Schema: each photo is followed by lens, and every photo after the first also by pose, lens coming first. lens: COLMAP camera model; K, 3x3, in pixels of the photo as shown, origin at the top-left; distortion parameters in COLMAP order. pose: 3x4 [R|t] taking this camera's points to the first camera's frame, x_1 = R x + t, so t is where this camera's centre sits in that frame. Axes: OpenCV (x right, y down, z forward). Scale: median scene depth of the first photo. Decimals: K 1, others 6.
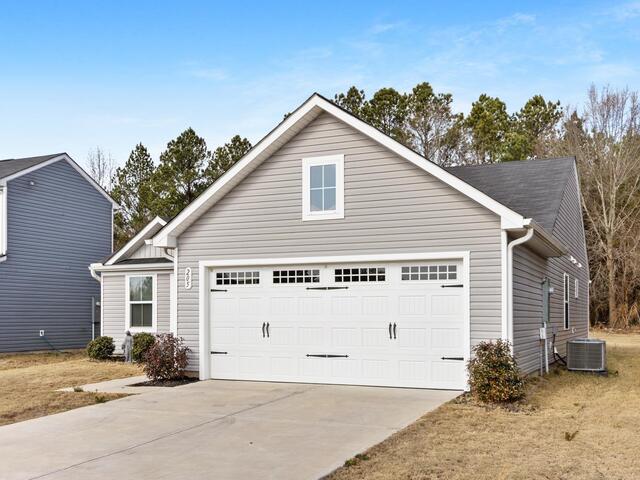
lens RADIAL K [[661.3, 0, 320.0], [0, 661.3, 240.0], [0, 0, 1]] dist [0.009332, 0.009383]
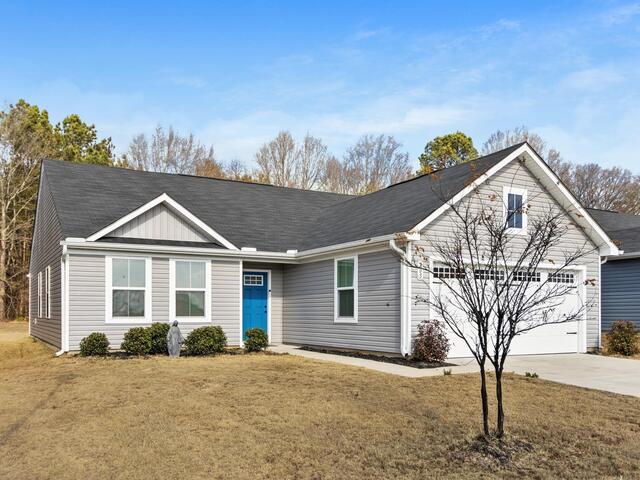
lens RADIAL K [[550.0, 0, 321.5], [0, 550.0, 265.0], [0, 0, 1]] dist [-0.001097, -0.001044]
pose [[0.630884, 0.066575, 0.773016, -0.848853], [-0.092538, 0.995657, -0.010226, 0.060930], [-0.770339, -0.065082, 0.634304, 0.448243]]
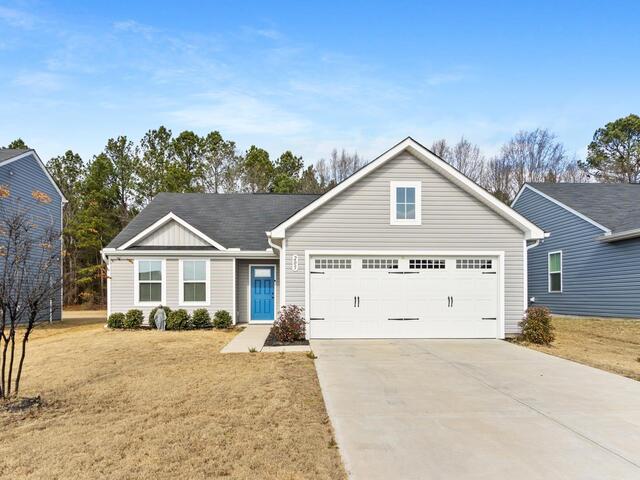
lens RADIAL K [[450.0, 0, 315.4], [0, 450.0, 252.0], [0, 0, 1]] dist [0.001882, -0.000067]
pose [[0.899570, 0.039091, 0.435024, -0.456832], [-0.048423, 0.998773, 0.010383, 0.020622], [-0.434084, -0.030406, 0.900359, 0.152050]]
